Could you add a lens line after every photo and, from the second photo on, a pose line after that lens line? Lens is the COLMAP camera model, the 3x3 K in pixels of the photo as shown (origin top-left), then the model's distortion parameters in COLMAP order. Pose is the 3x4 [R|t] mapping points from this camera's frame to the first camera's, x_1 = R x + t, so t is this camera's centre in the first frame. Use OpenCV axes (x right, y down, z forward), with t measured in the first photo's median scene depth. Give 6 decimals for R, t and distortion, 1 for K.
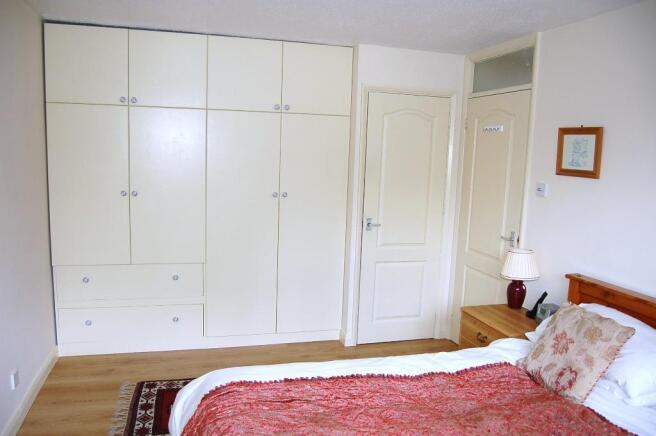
lens RADIAL K [[512.9, 0, 317.7], [0, 512.9, 225.7], [0, 0, 1]] dist [-0.100244, 0.045214]
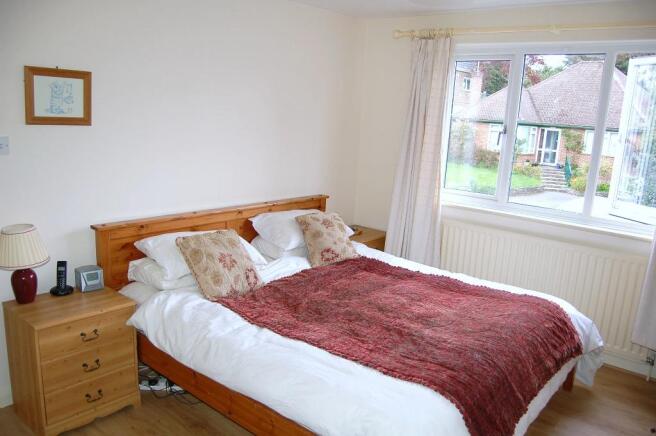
lens RADIAL K [[512.9, 0, 317.7], [0, 512.9, 225.7], [0, 0, 1]] dist [-0.100244, 0.045214]
pose [[-0.545012, -0.244942, 0.801851, -0.509296], [0.044862, 0.946485, 0.319616, -0.196599], [-0.837227, 0.210167, -0.504857, 1.128382]]
